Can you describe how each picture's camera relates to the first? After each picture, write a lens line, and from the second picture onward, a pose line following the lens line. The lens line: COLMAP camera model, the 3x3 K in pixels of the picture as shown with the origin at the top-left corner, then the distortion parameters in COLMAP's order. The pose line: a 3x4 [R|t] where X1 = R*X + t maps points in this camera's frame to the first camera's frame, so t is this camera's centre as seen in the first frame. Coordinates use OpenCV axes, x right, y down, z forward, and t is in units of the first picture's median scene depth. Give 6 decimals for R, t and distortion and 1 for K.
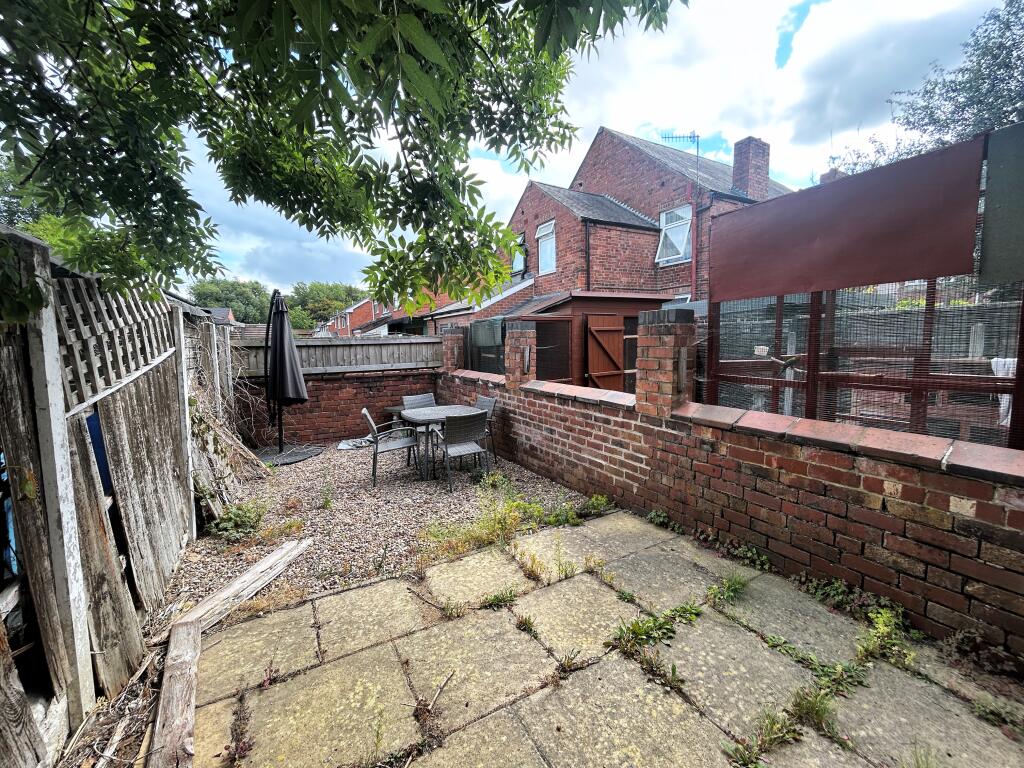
lens RADIAL K [[414.6, 0, 515.1], [0, 414.6, 383.8], [0, 0, 1]] dist [-0.000119, -0.000107]
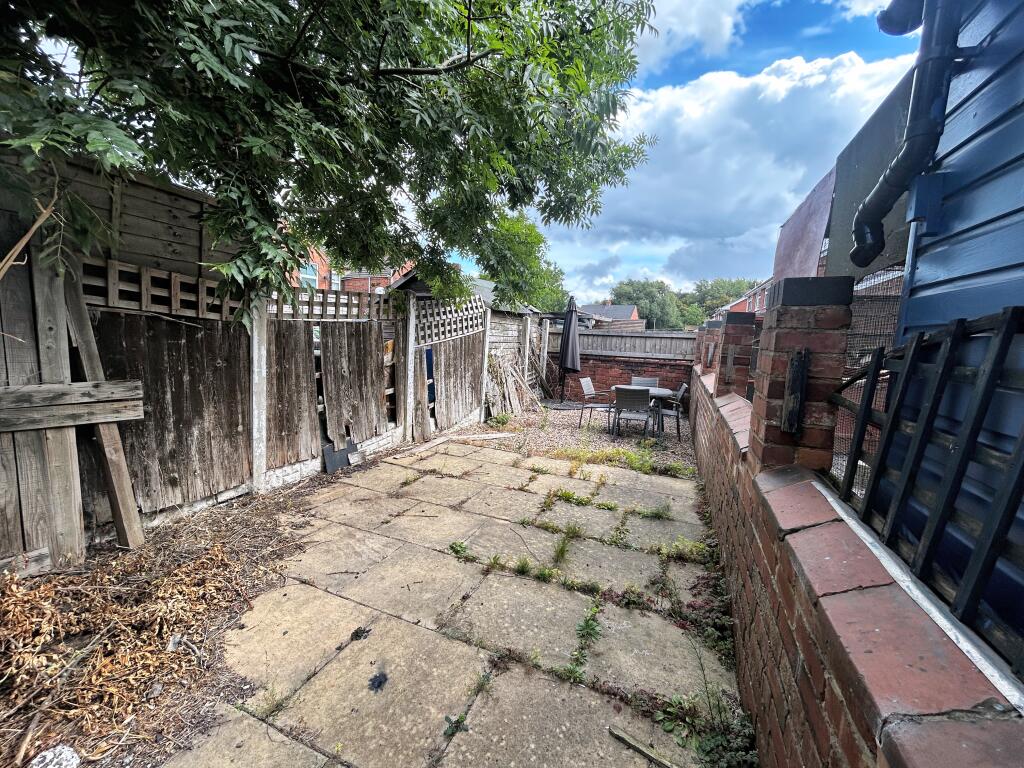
lens RADIAL K [[414.6, 0, 508.0], [0, 414.6, 384.5], [0, 0, 1]] dist [-0.000119, -0.000107]
pose [[0.615438, 0.141745, -0.775335, 0.865064], [-0.134289, 0.988171, 0.074061, 0.019839], [0.776661, 0.058539, 0.627193, -0.194795]]
